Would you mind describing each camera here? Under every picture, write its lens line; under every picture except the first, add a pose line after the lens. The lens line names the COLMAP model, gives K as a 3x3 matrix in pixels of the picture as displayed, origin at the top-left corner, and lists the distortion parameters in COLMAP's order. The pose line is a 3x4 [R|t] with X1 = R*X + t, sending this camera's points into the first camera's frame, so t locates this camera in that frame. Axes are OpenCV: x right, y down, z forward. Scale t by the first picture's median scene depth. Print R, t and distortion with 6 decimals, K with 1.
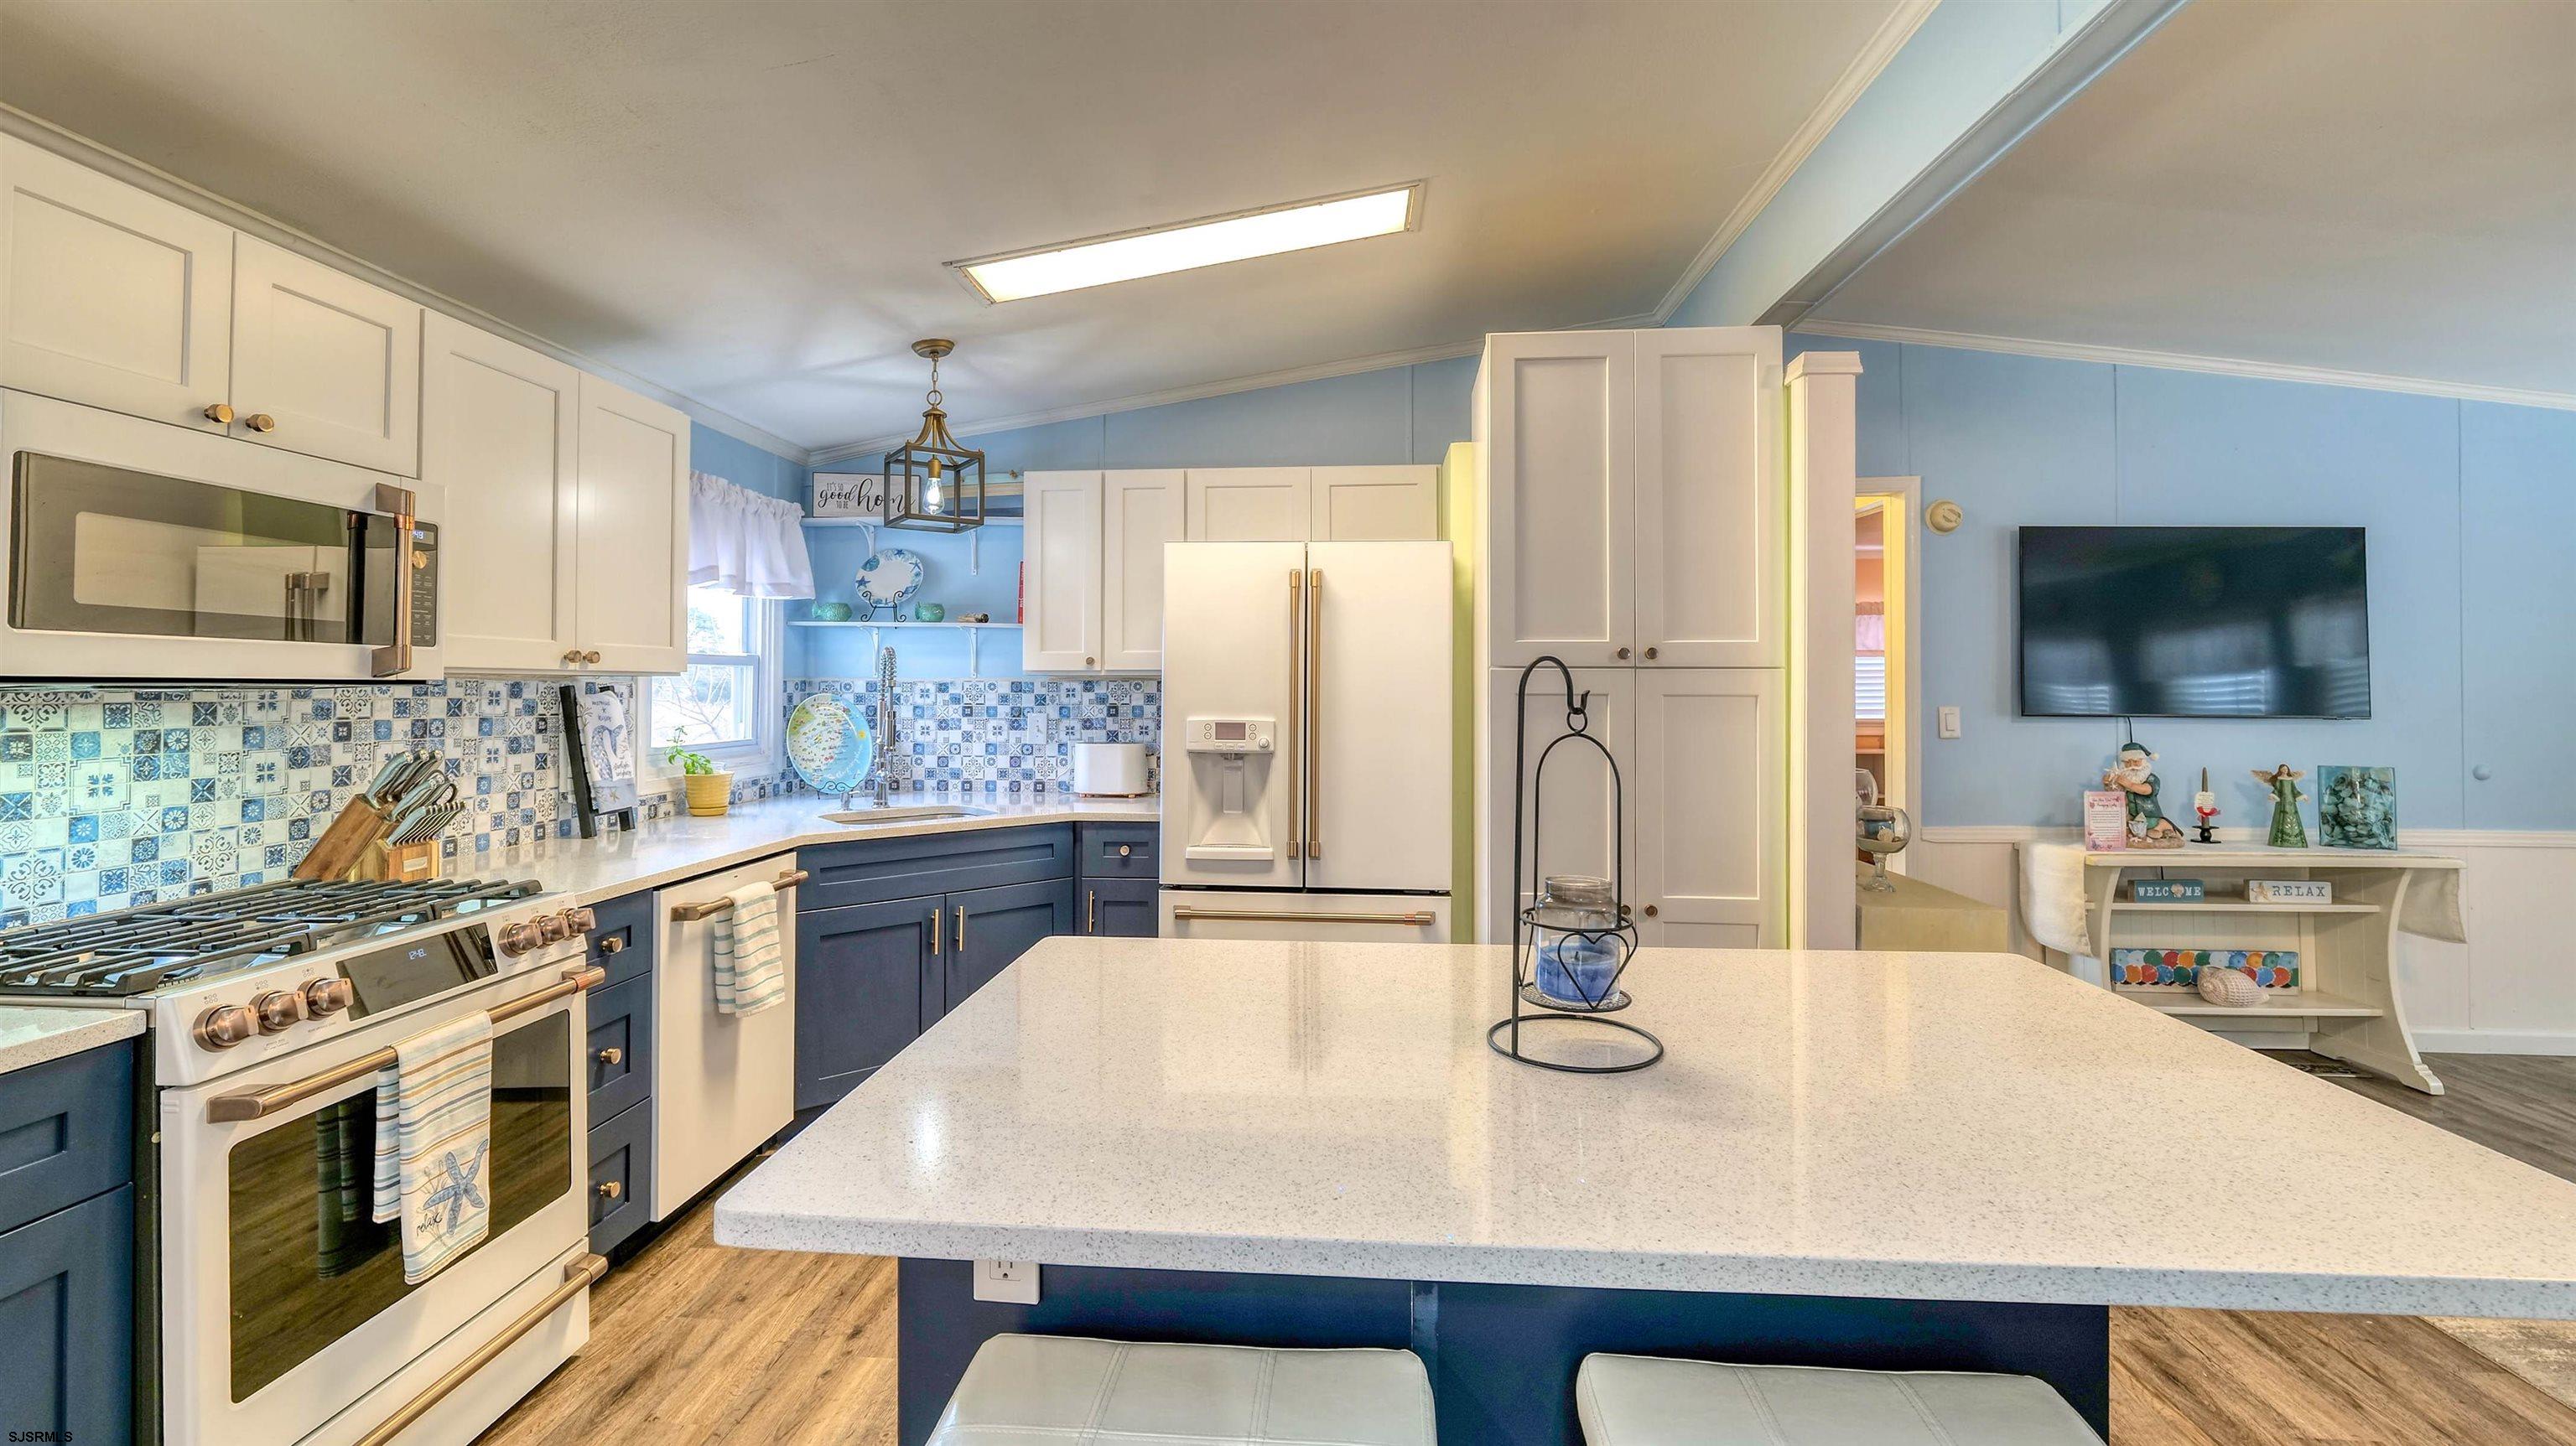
lens RADIAL K [[1101.9, 0, 1249.0], [0, 1101.9, 672.6], [0, 0, 1]] dist [-0.008267, 0.000114]
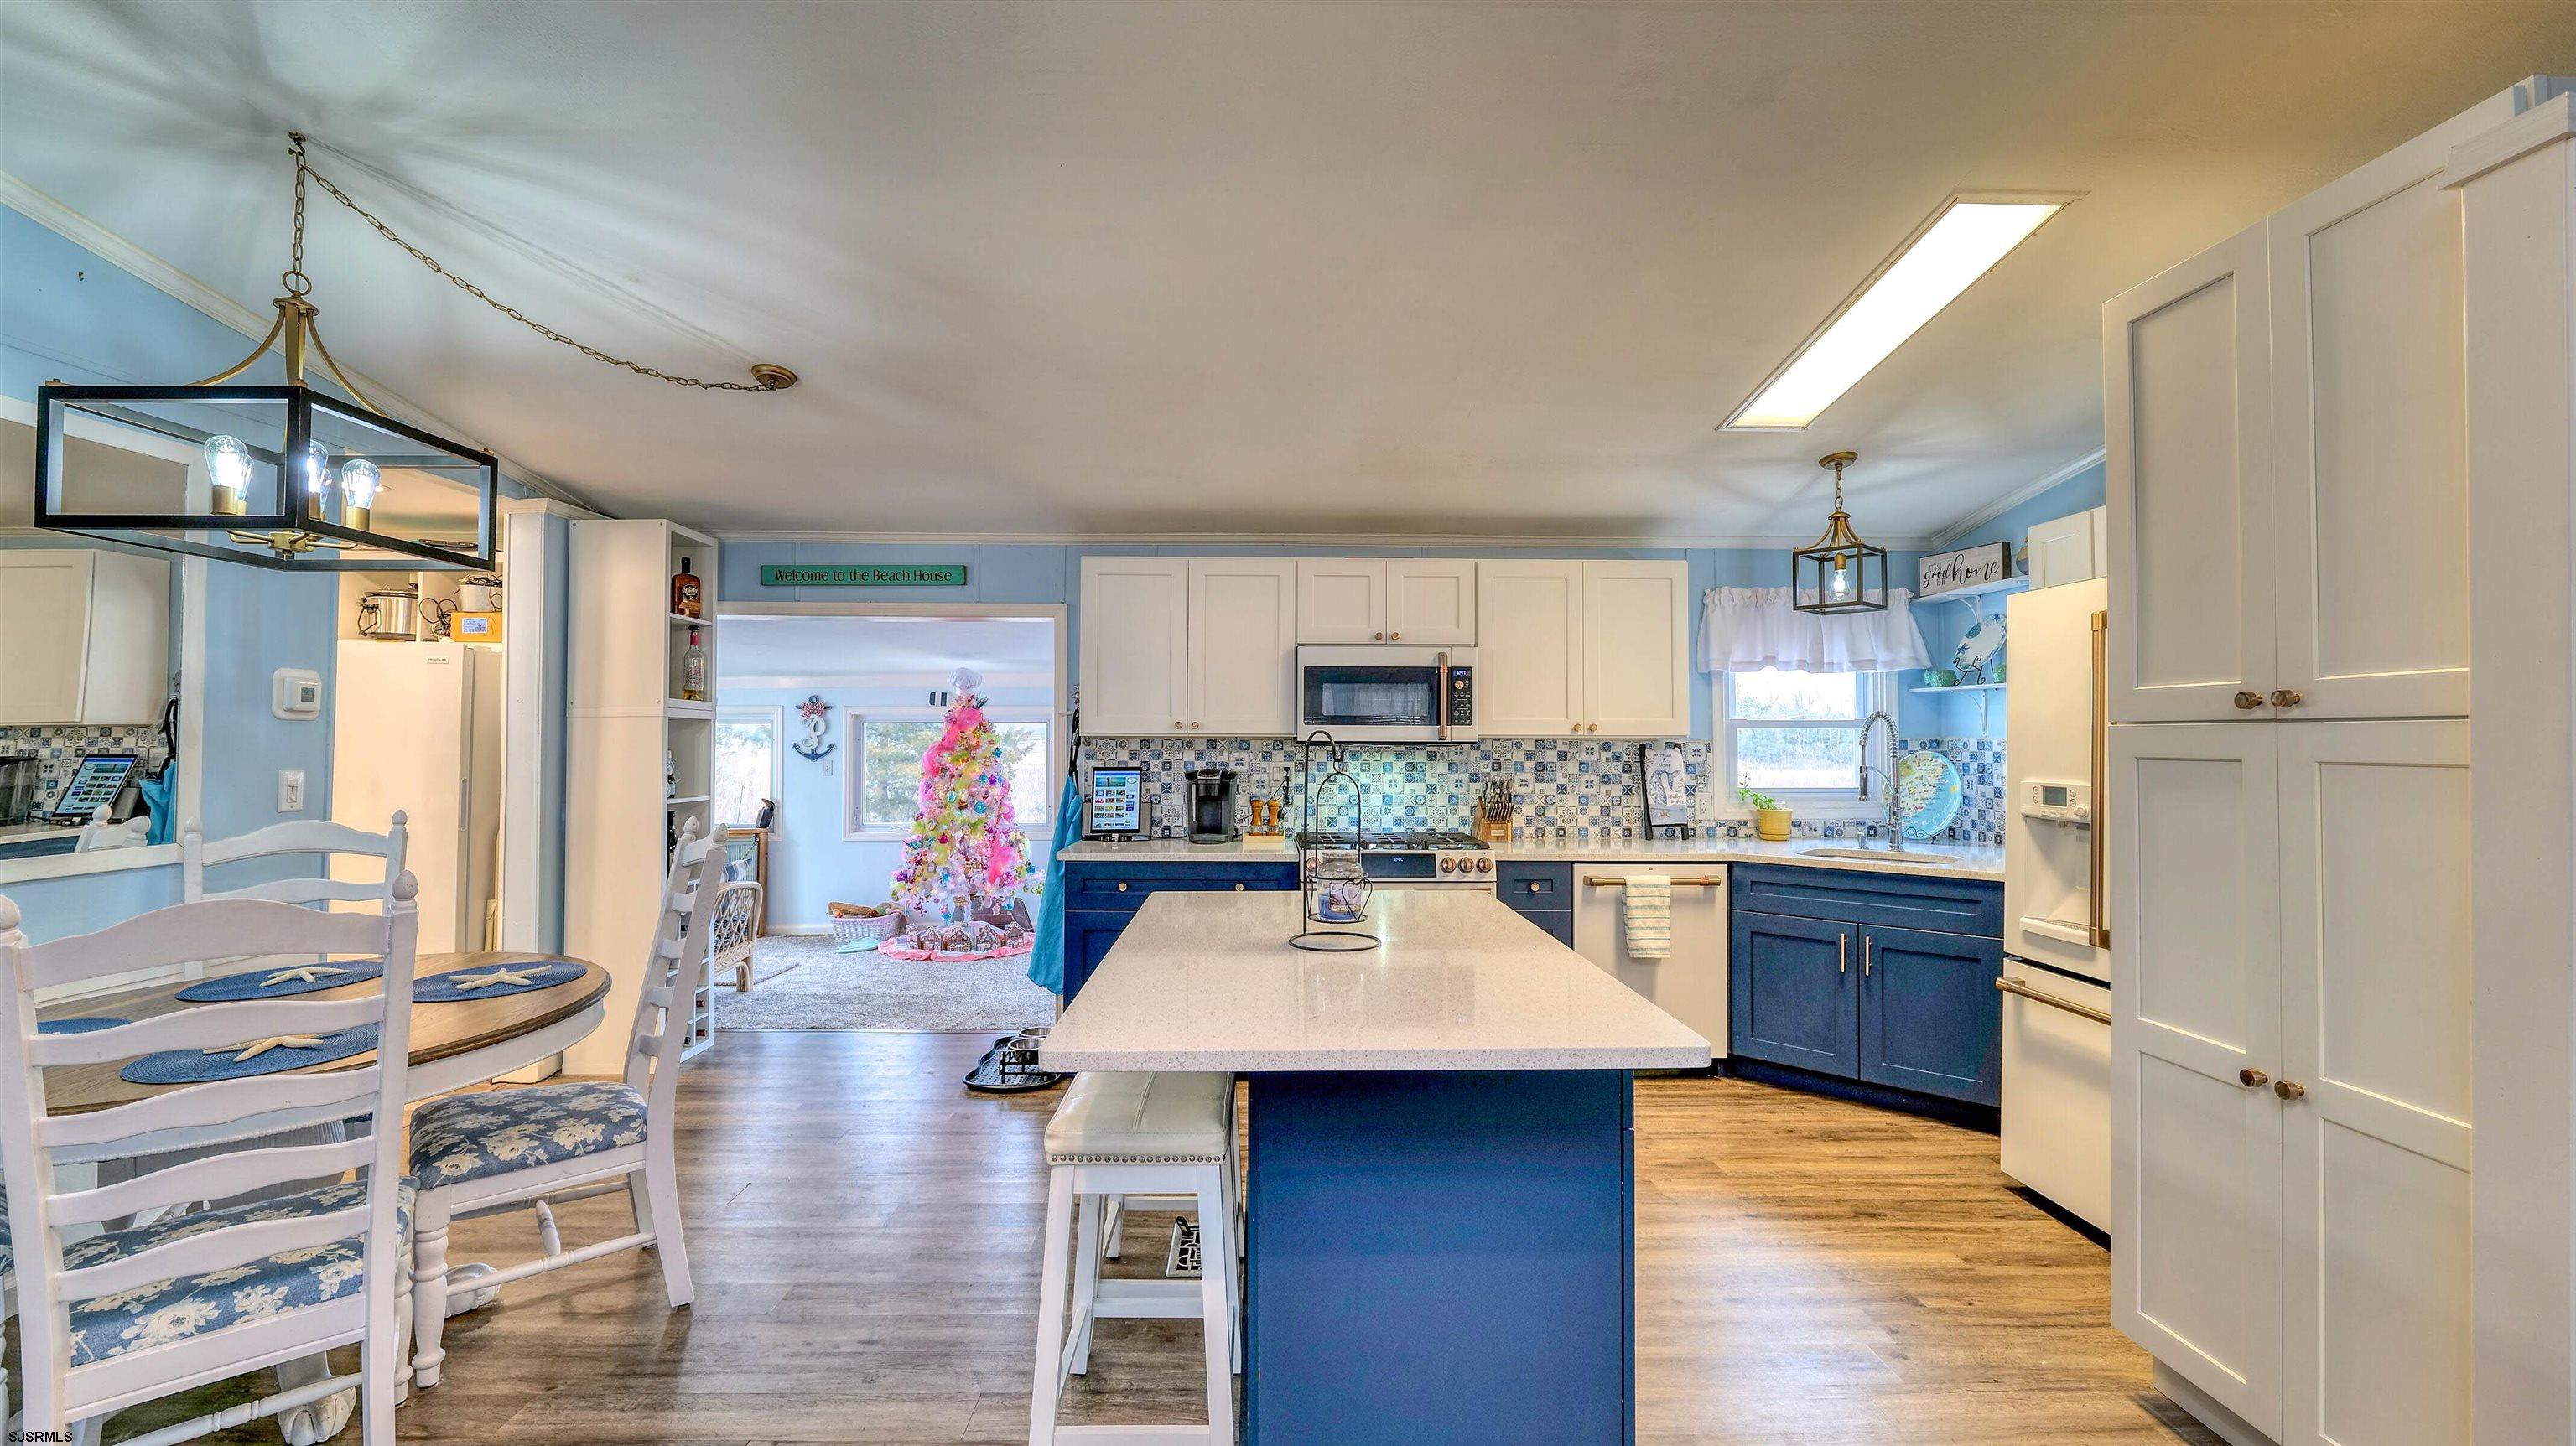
lens RADIAL K [[1041.0, 0, 1271.8], [0, 1041.0, 720.8], [0, 0, 1]] dist [-0.015509, 0.002144]
pose [[0.097931, -0.019597, -0.995000, 0.669422], [0.010677, 0.999769, -0.018640, 0.000282], [0.995136, -0.008798, 0.098117, 0.245138]]
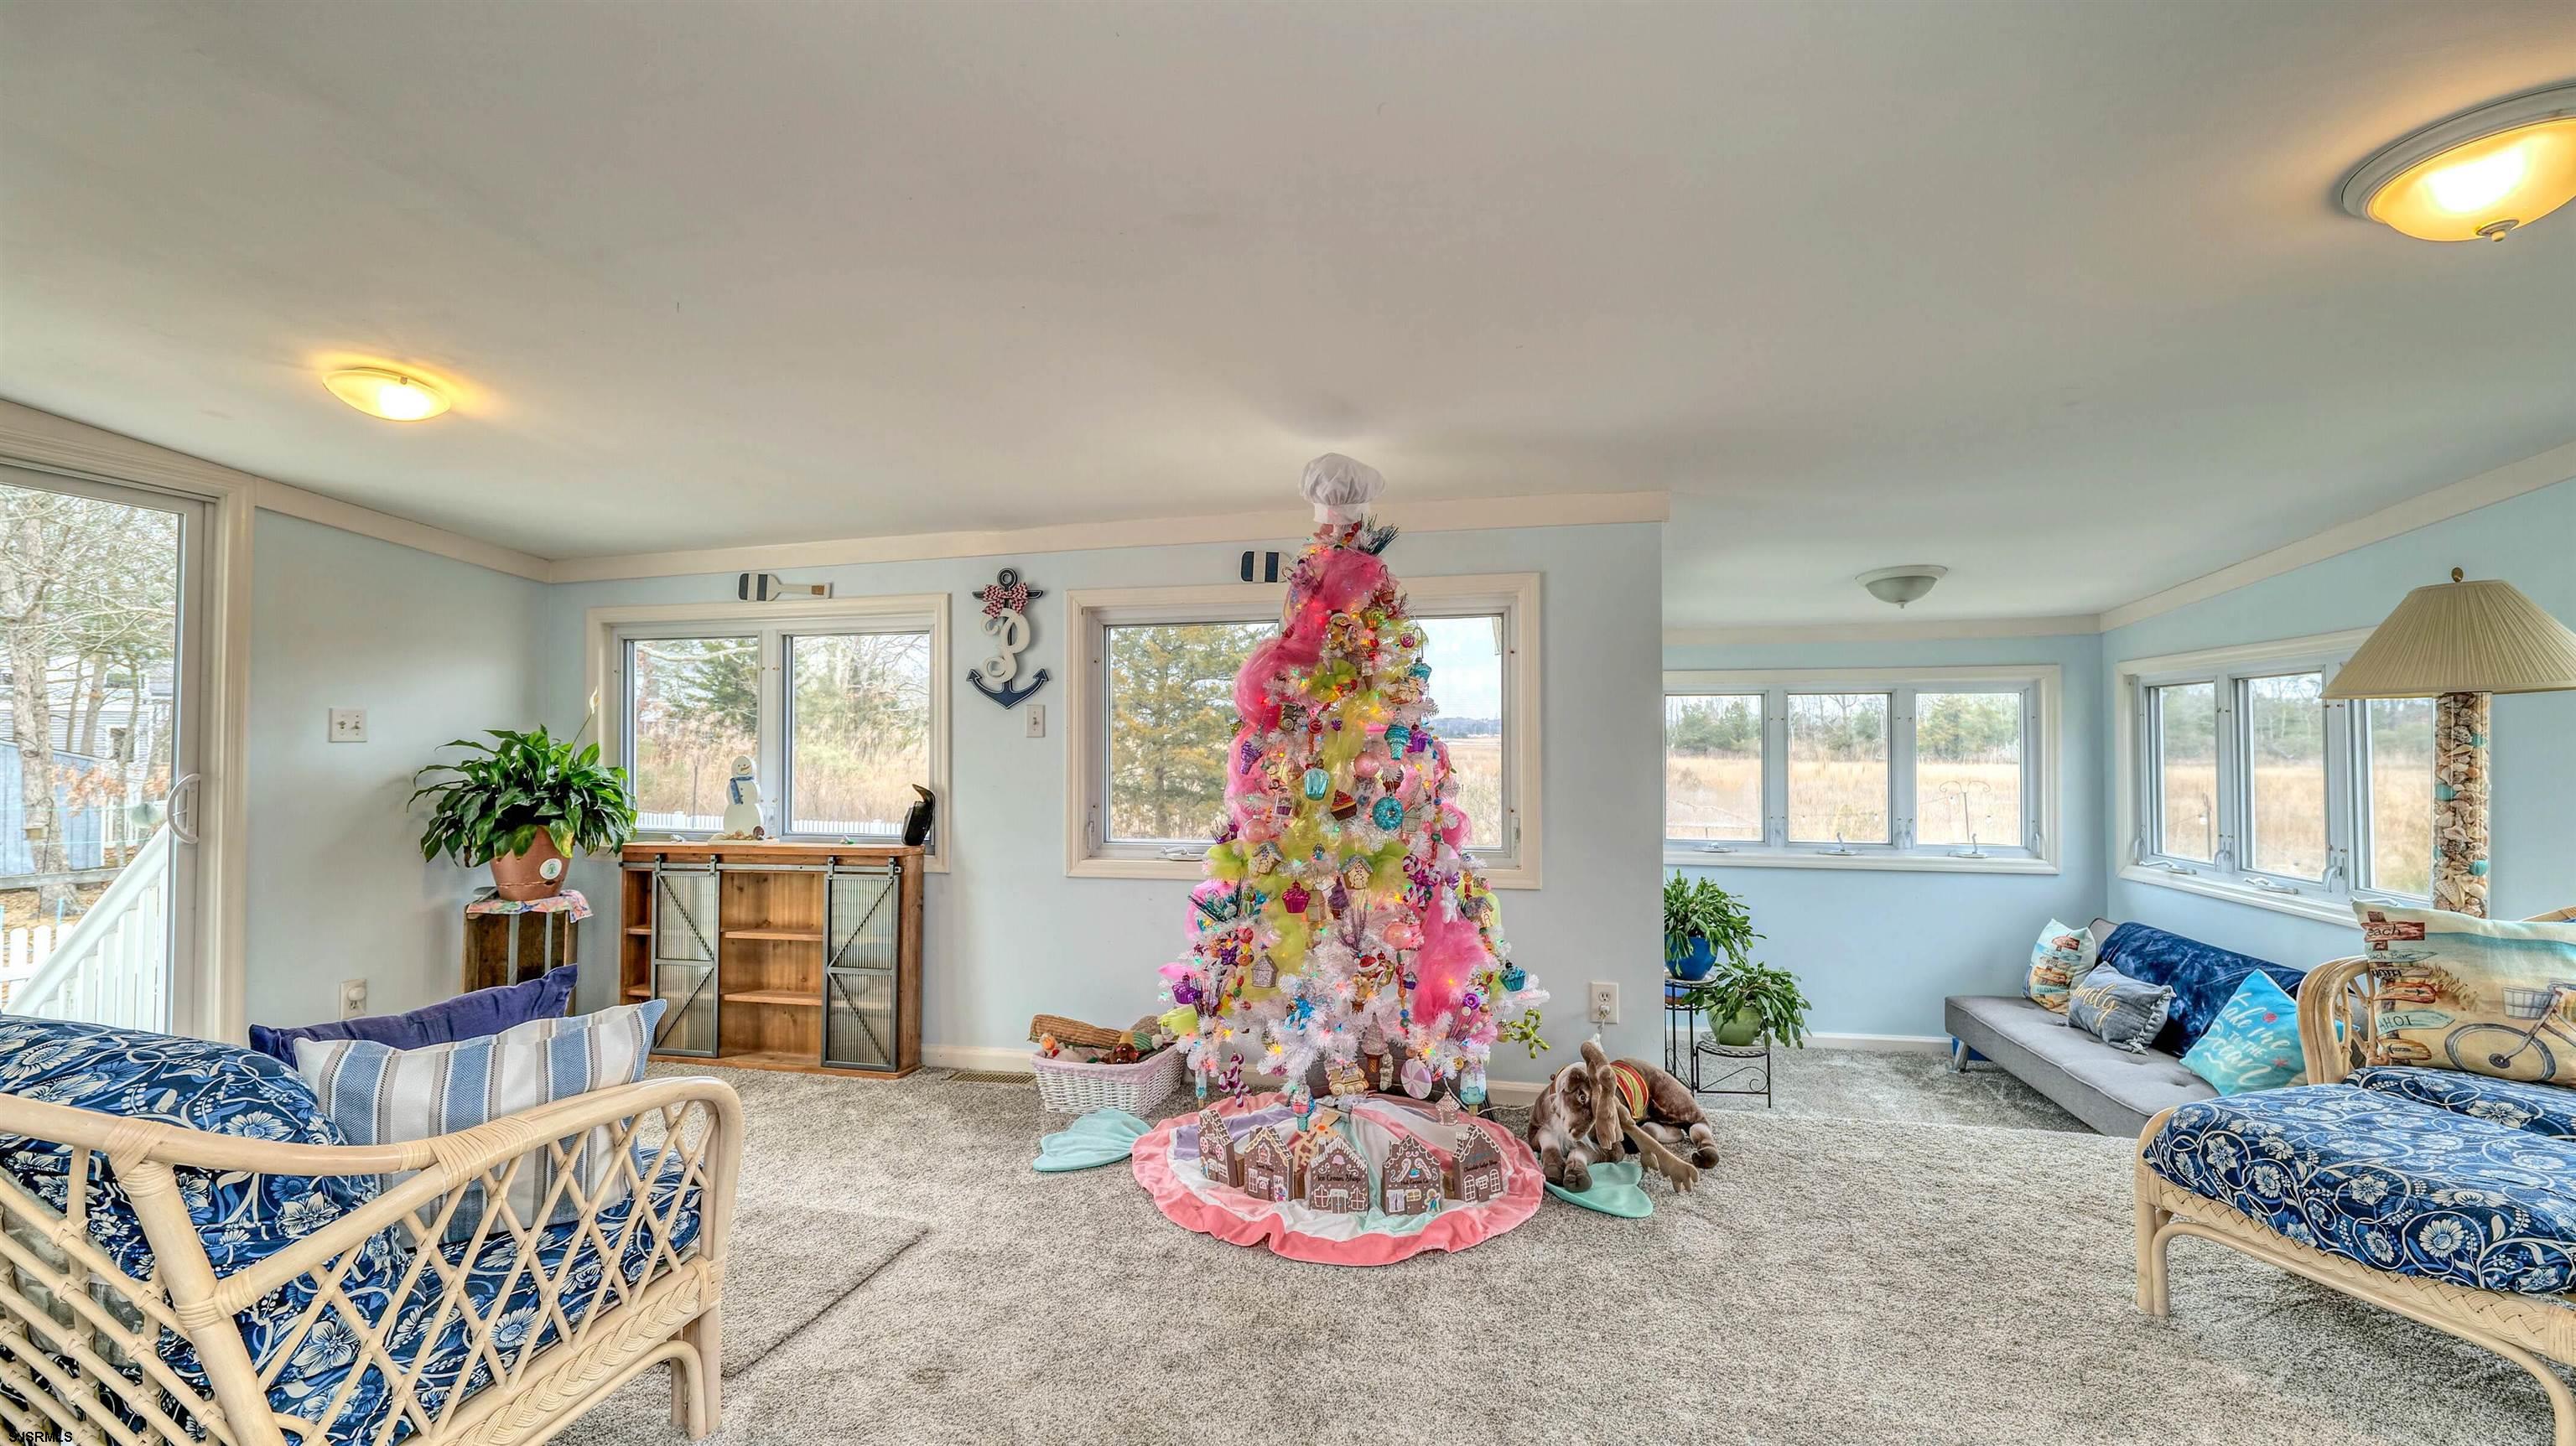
lens RADIAL K [[1041.0, 0, 1271.8], [0, 1041.0, 720.8], [0, 0, 1]] dist [-0.015509, 0.002144]
pose [[-0.155353, -0.013976, -0.987760, -0.518302], [0.011879, 0.999801, -0.016015, 0.062842], [0.987788, -0.014222, -0.155156, -0.054412]]
